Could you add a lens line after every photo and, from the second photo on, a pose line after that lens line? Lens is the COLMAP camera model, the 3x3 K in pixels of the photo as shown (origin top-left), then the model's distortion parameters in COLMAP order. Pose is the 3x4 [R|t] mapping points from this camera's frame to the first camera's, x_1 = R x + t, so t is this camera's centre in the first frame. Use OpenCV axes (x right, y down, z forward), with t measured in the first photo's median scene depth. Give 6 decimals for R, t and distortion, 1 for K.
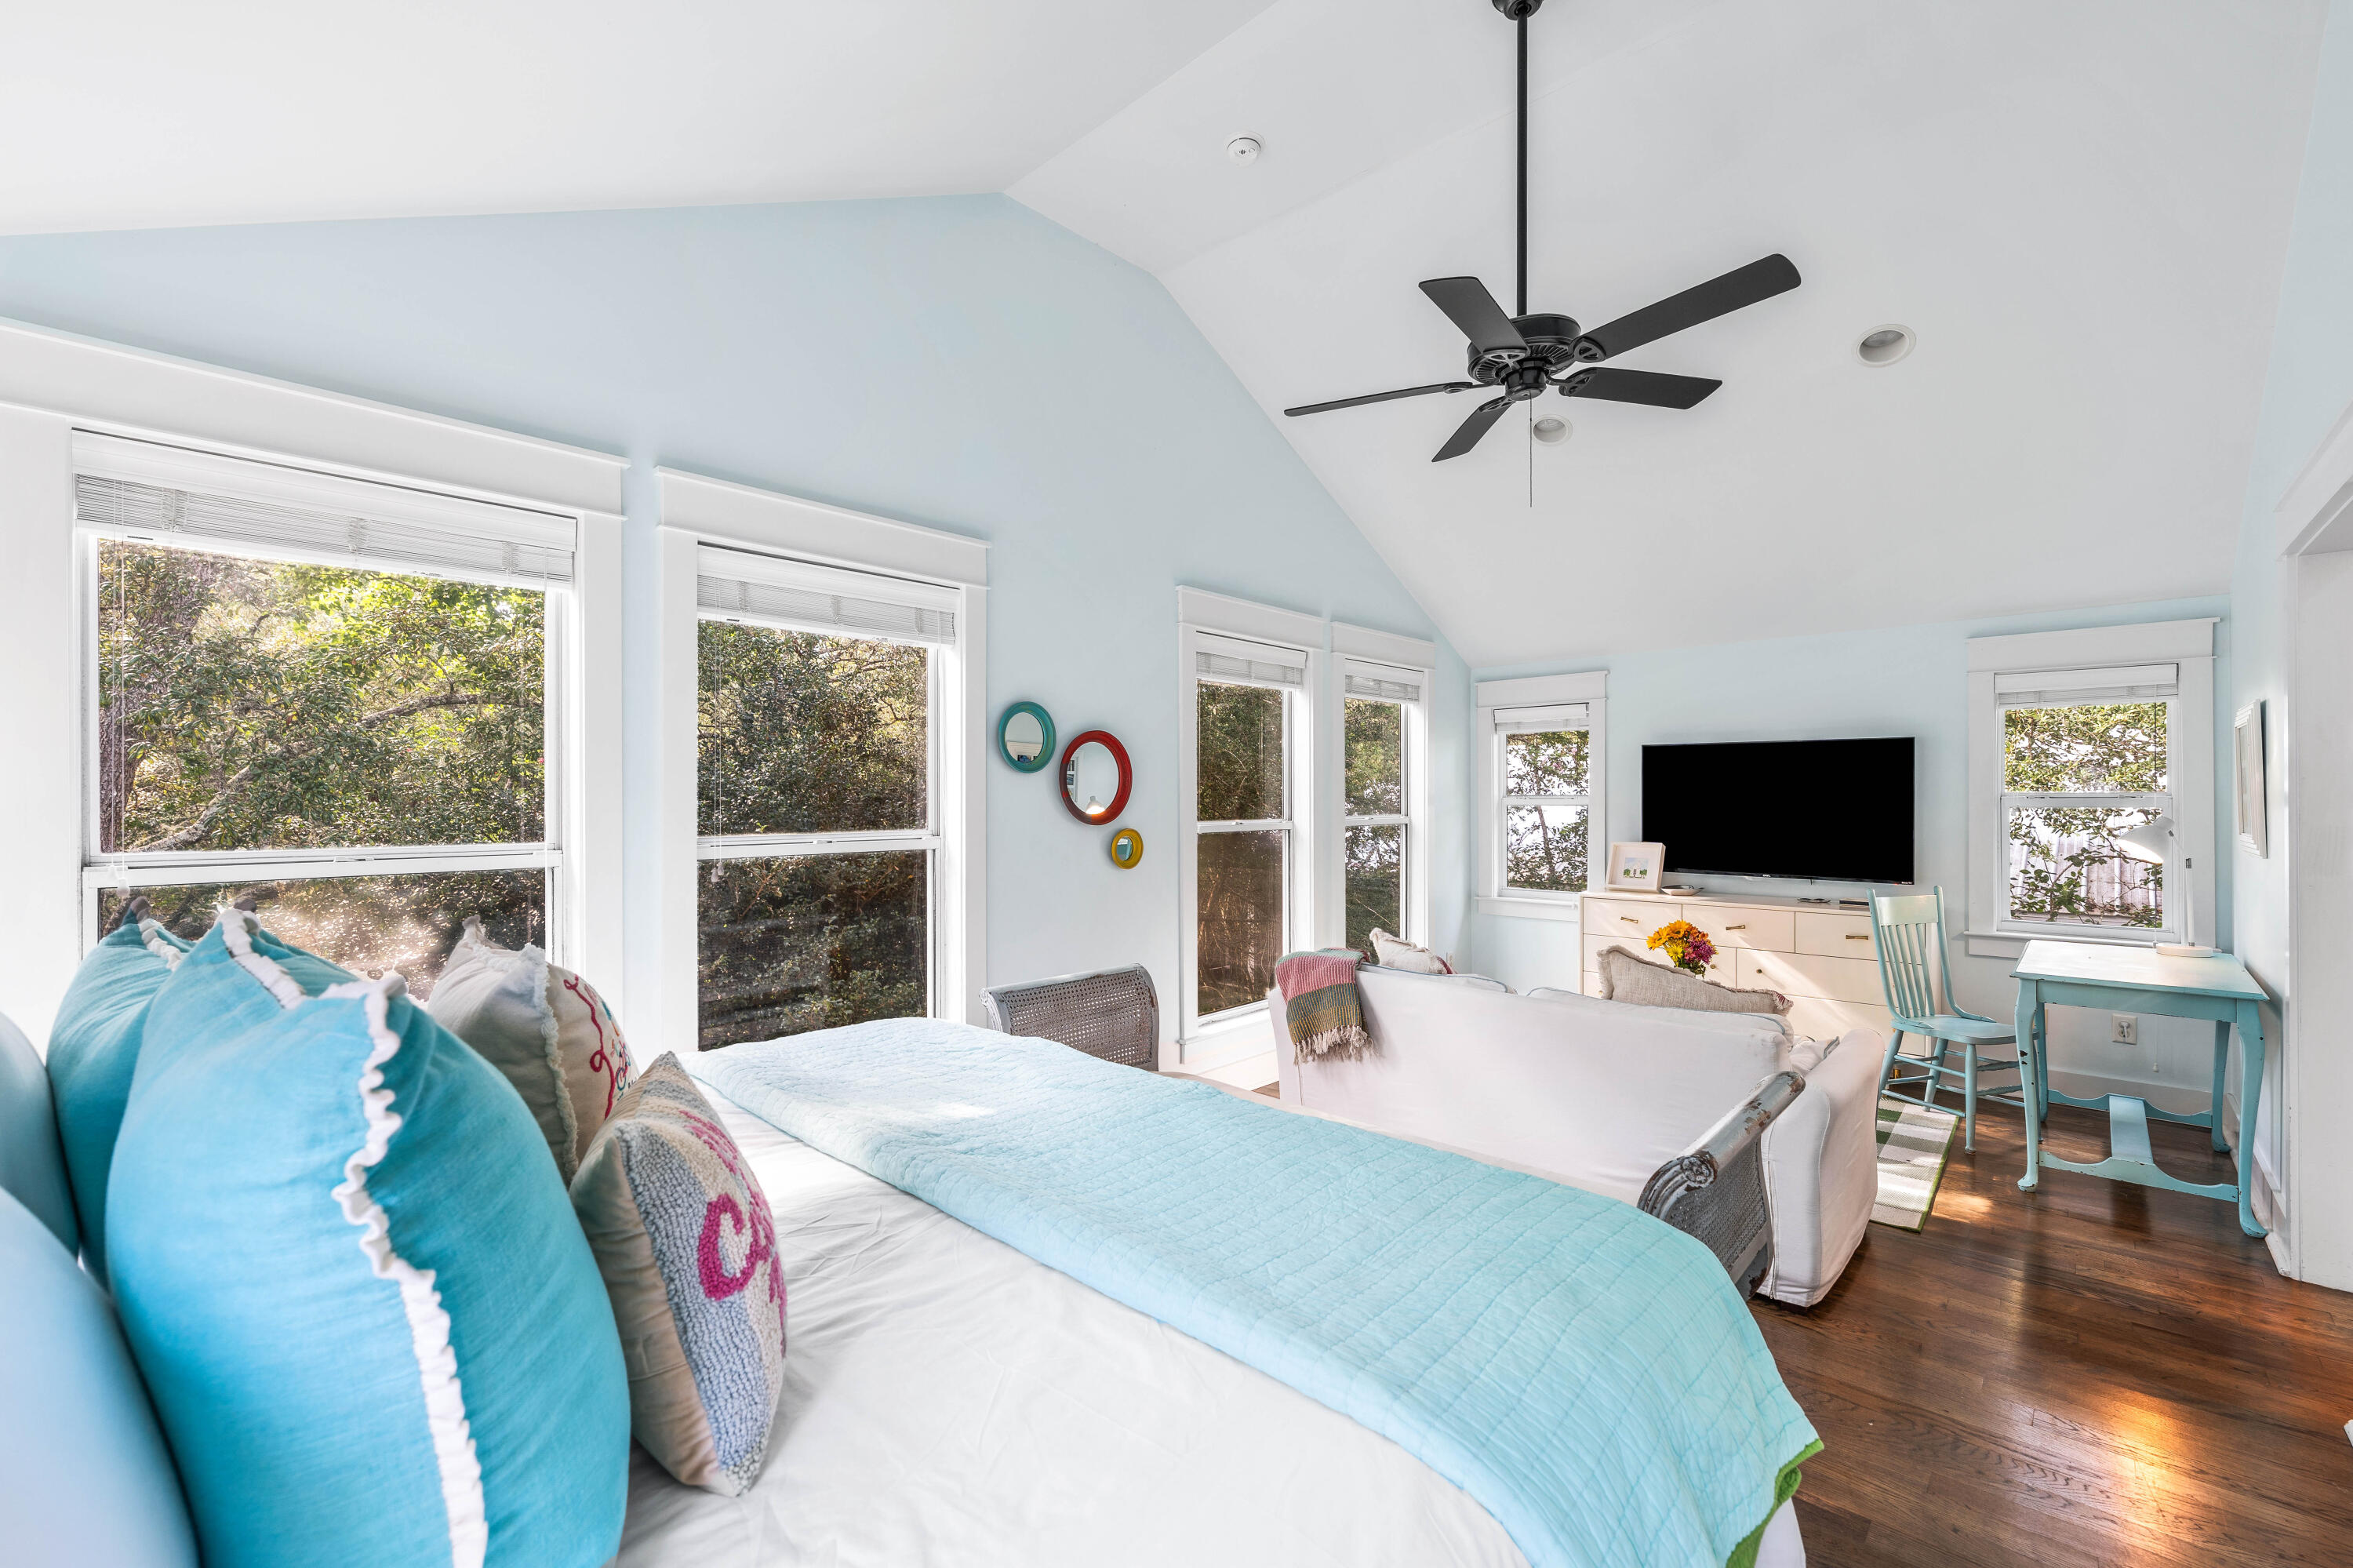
lens RADIAL K [[931.3, 0, 1176.5], [0, 931.3, 784.0], [0, 0, 1]] dist [0.000194, 0.000015]
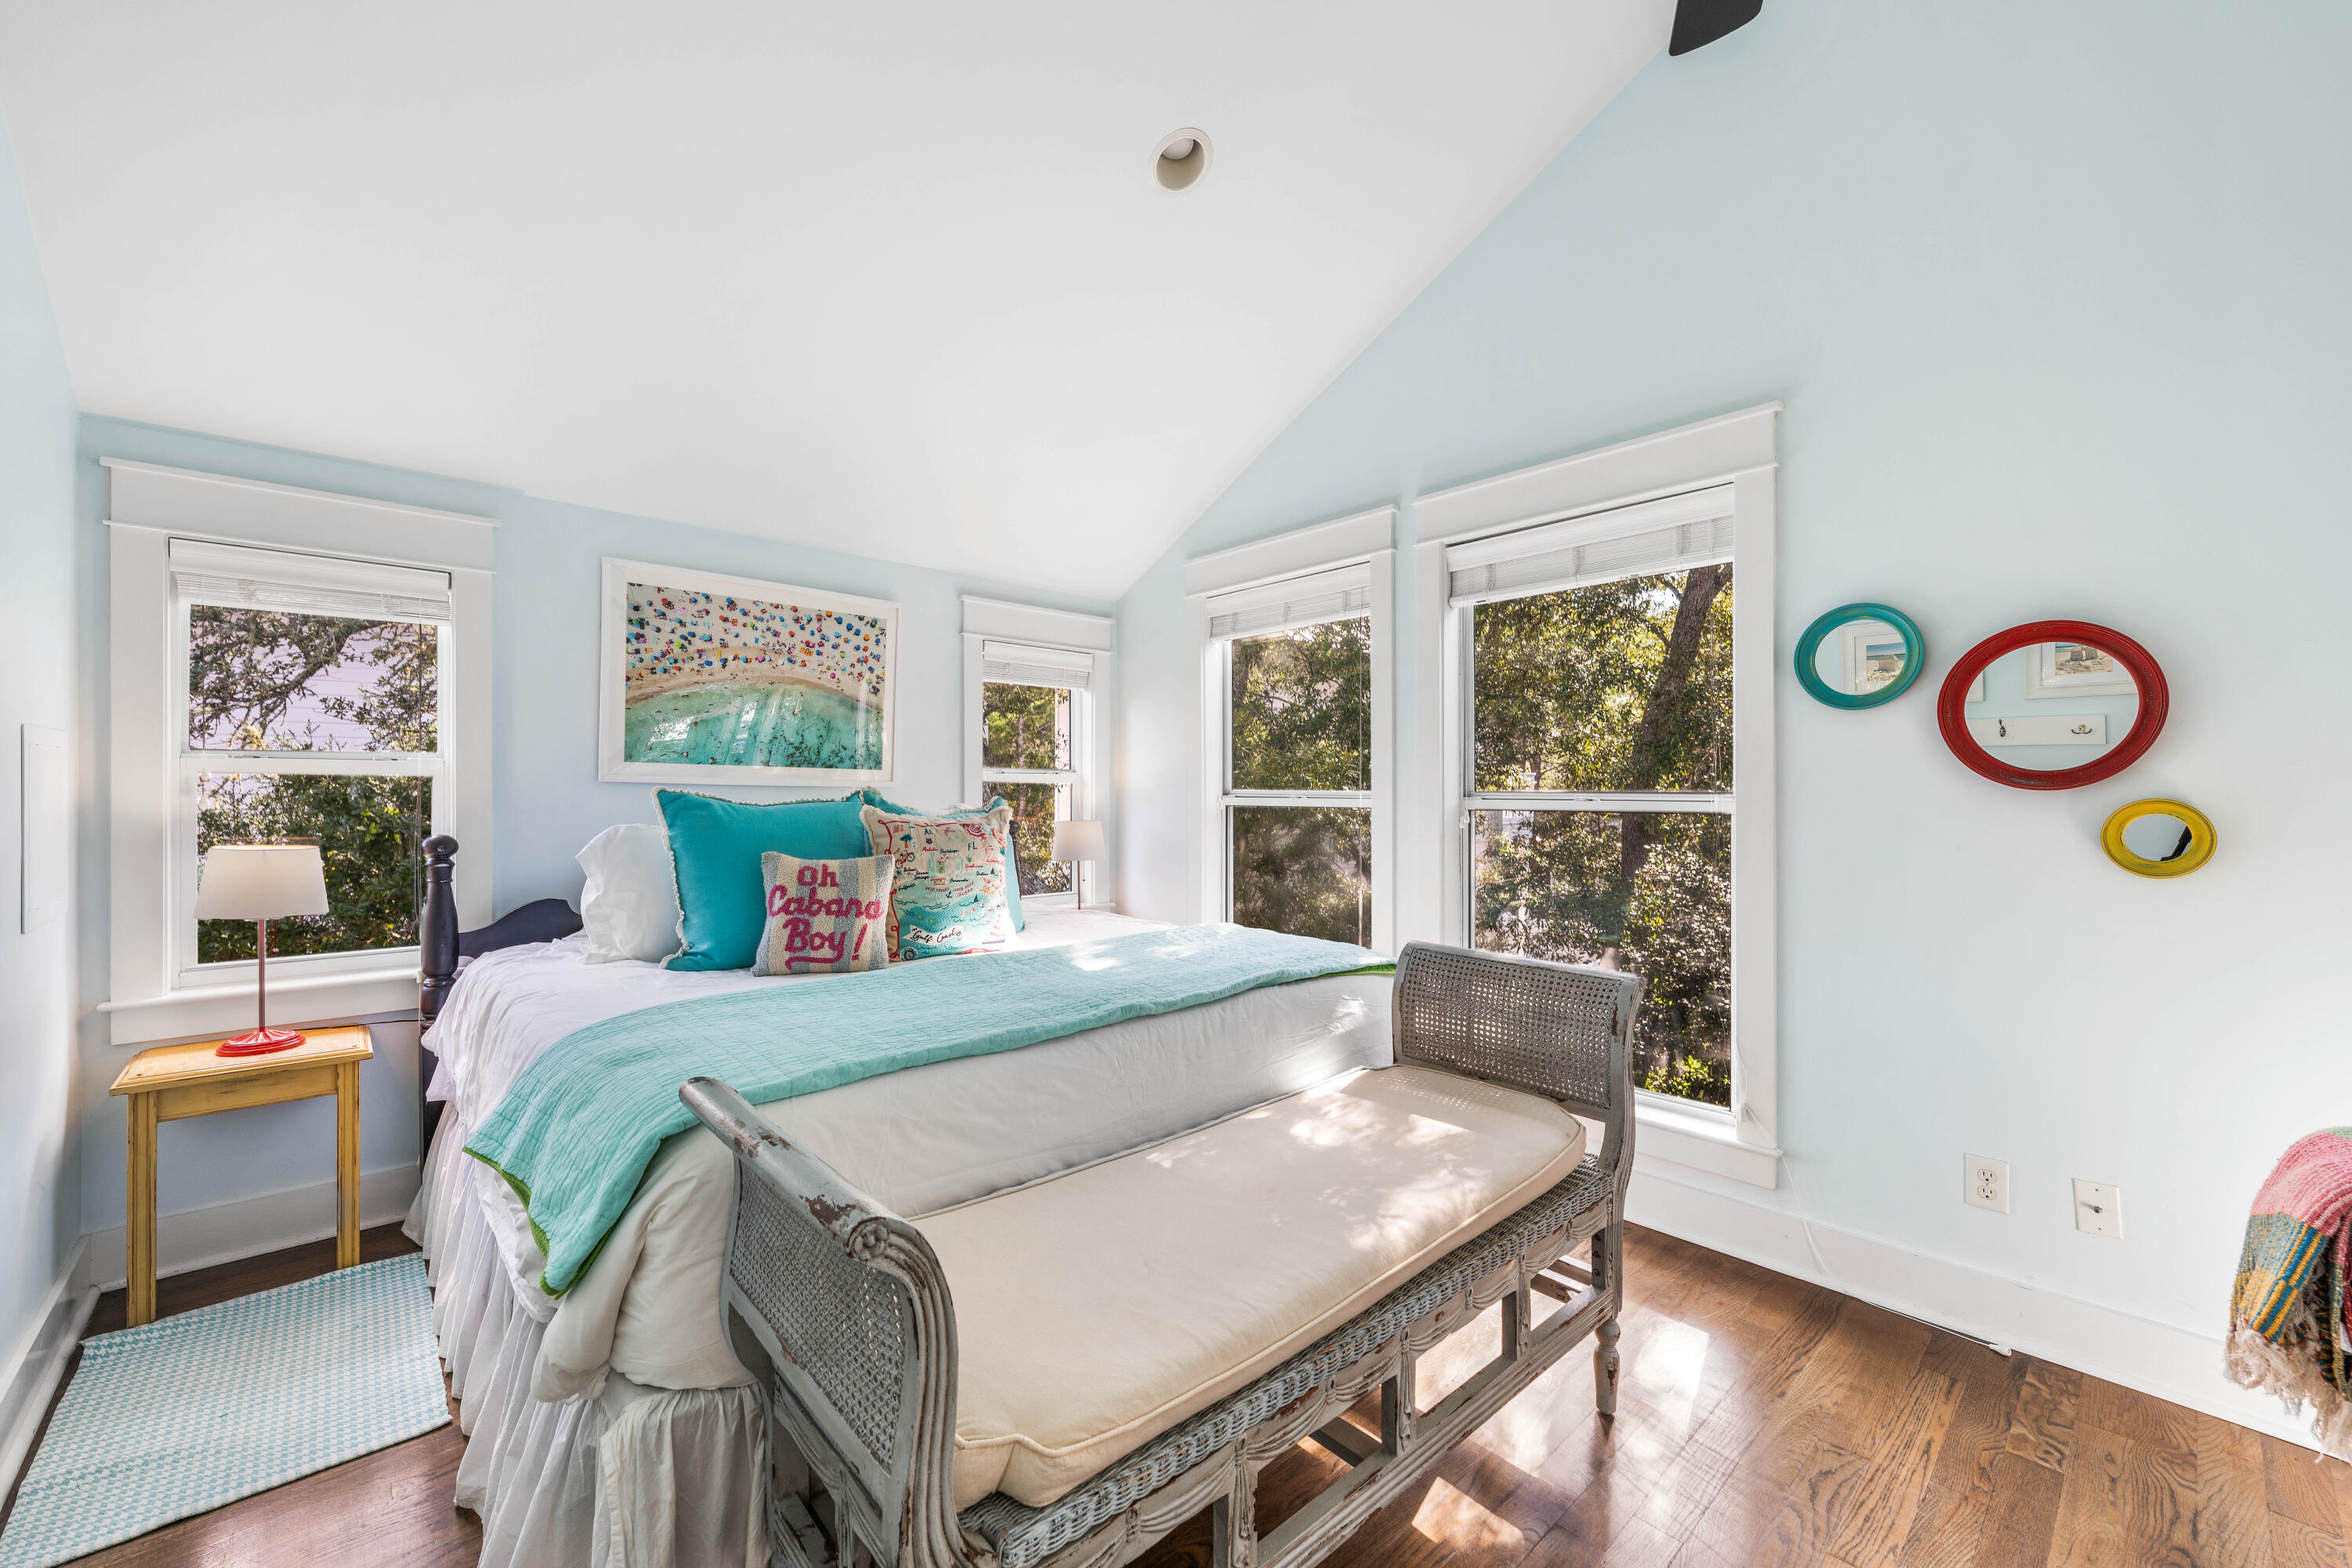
lens RADIAL K [[930.9, 0, 1176.0], [0, 930.9, 784.0], [0, 0, 1]] dist [0.000194, 0.000015]
pose [[-0.100409, 0.019006, -0.994765, 0.695897], [0.032623, 0.999343, 0.015801, 0.016565], [0.994411, -0.030865, -0.100963, 0.731141]]
